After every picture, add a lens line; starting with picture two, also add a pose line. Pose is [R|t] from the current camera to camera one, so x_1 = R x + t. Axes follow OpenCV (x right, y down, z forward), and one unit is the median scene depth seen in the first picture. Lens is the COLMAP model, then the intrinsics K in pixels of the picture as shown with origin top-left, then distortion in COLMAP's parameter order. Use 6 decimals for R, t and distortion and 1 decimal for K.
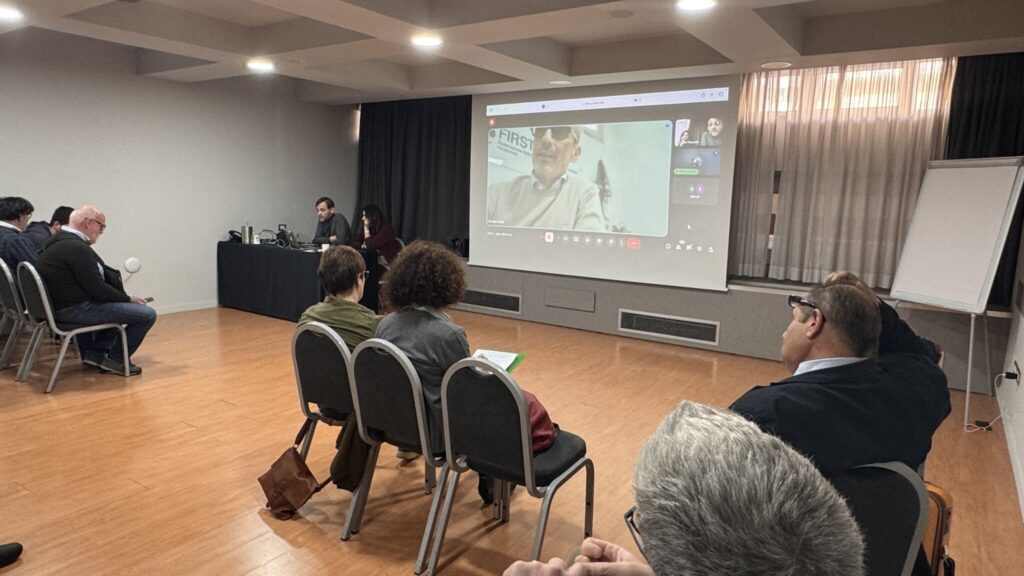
lens RADIAL K [[651.8, 0, 510.4], [0, 651.8, 281.8], [0, 0, 1]] dist [-0.037915, -0.003697]
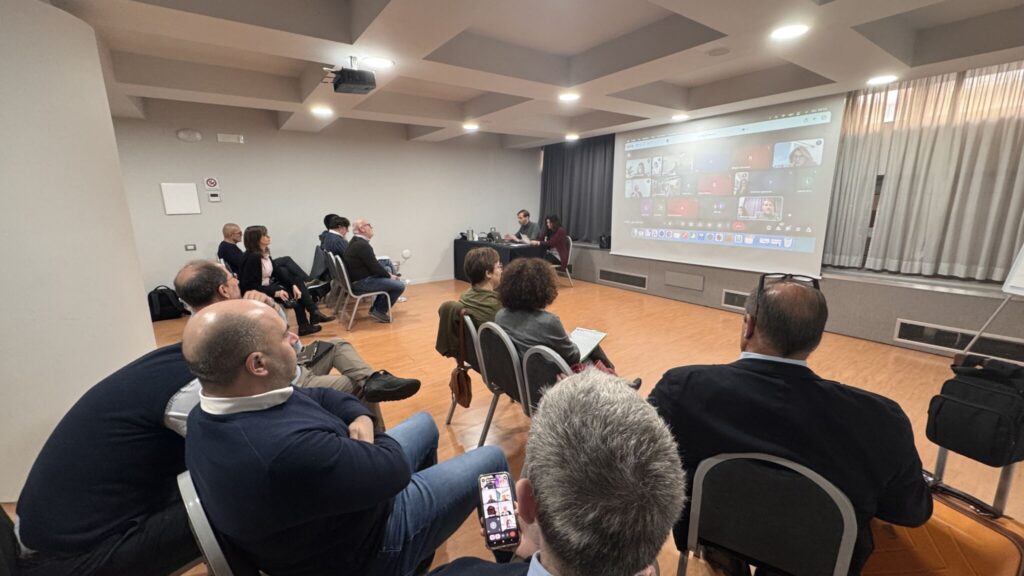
lens RADIAL K [[406.3, 0, 508.0], [0, 406.3, 284.9], [0, 0, 1]] dist [-0.010032, -0.001730]
pose [[0.938410, 0.029728, -0.344242, 0.044139], [-0.008566, 0.997987, 0.062835, -0.016522], [0.345417, -0.056016, 0.936776, 0.090629]]
